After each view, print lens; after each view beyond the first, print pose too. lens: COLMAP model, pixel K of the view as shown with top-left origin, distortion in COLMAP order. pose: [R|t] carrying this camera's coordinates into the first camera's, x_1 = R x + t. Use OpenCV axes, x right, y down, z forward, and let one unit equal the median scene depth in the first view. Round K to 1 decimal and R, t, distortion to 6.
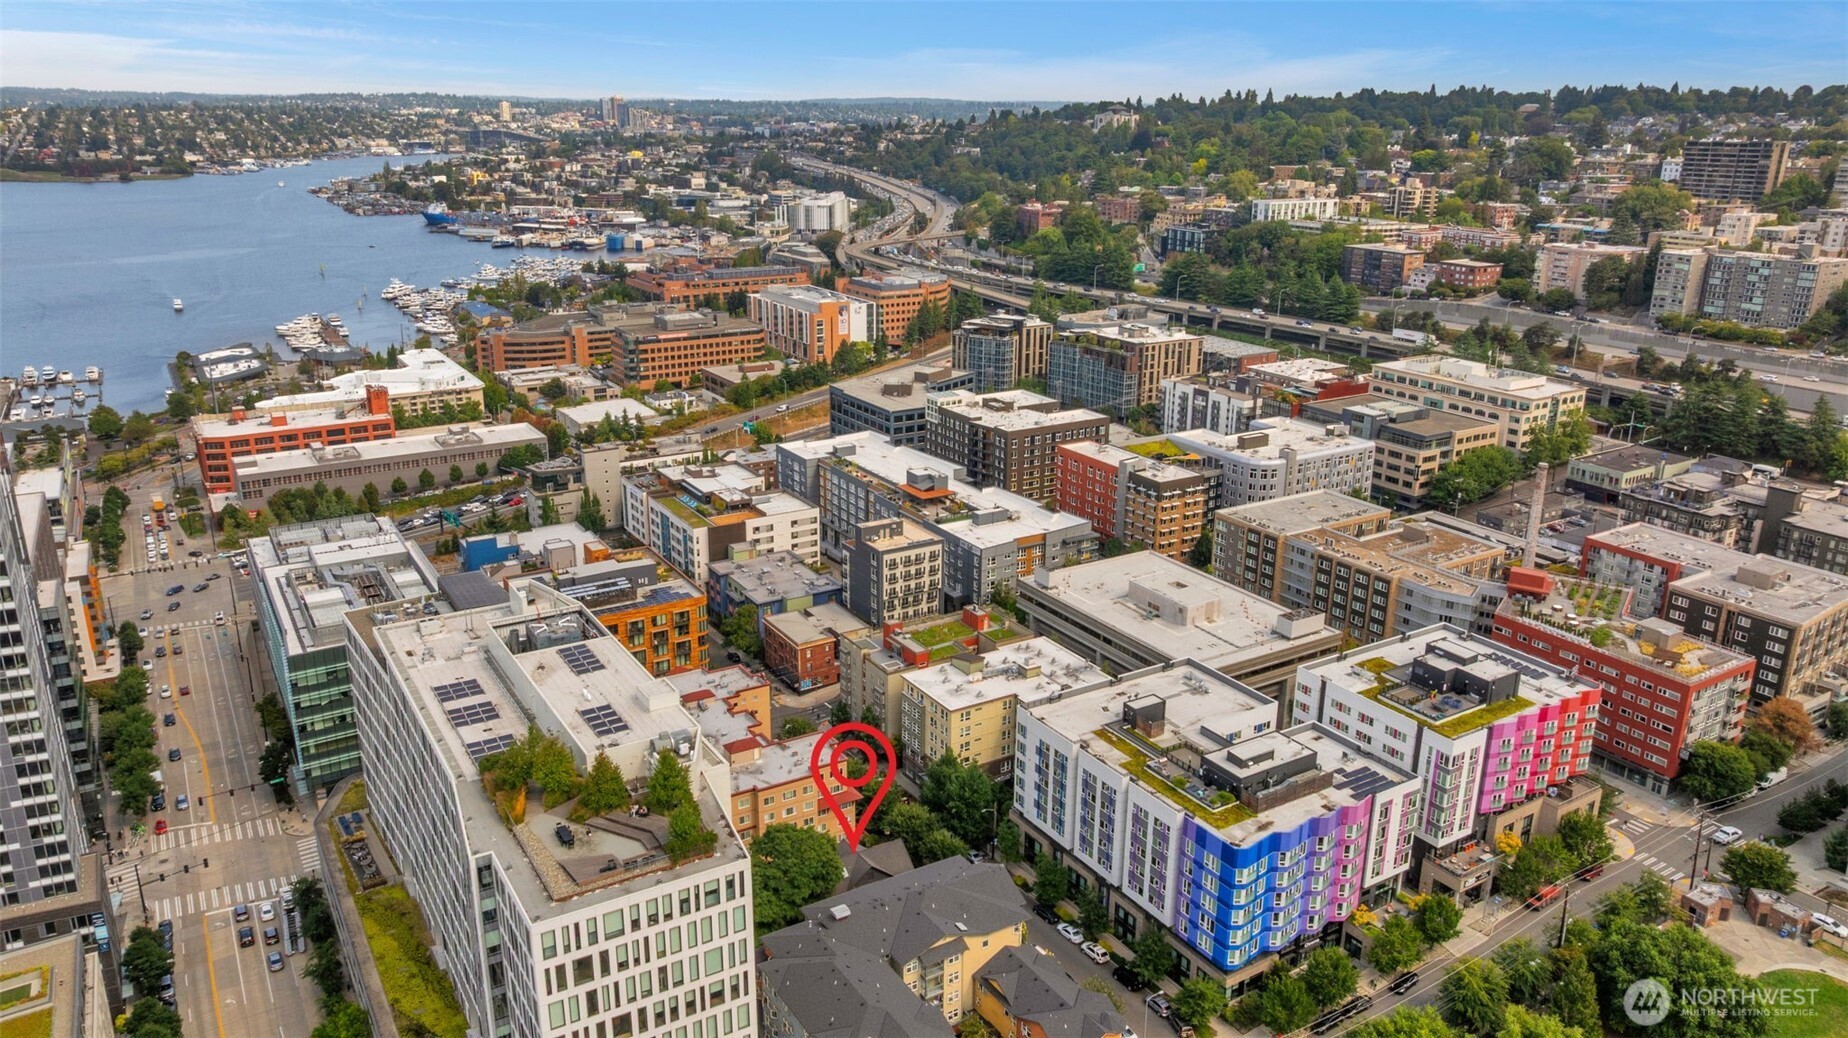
lens RADIAL K [[1291.0, 0, 930.3], [0, 1291.0, 521.6], [0, 0, 1]] dist [-0.031951, 0.048397]
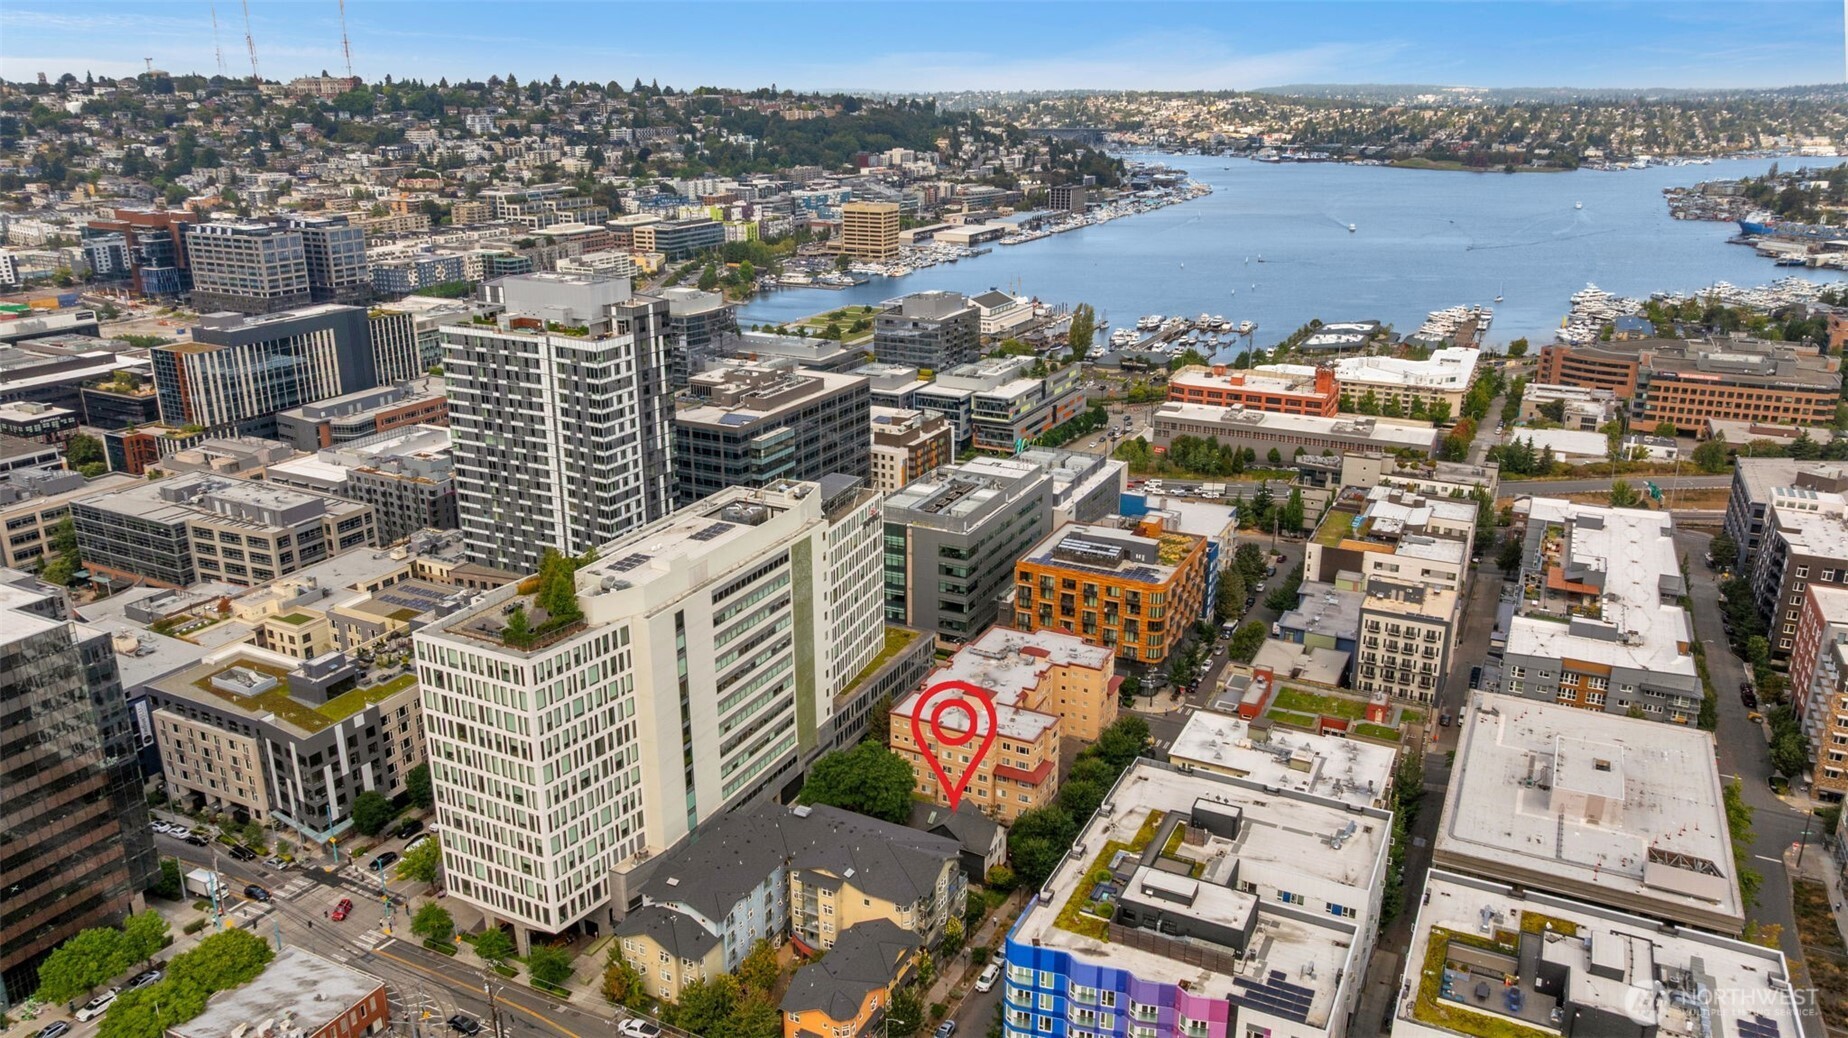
lens RADIAL K [[1291.0, 0, 930.3], [0, 1291.0, 521.6], [0, 0, 1]] dist [-0.031951, 0.048397]
pose [[0.534683, 0.262868, -0.803128, 0.363625], [-0.260171, 0.955431, 0.139509, -0.058494], [0.804005, 0.134358, 0.579244, 0.164702]]
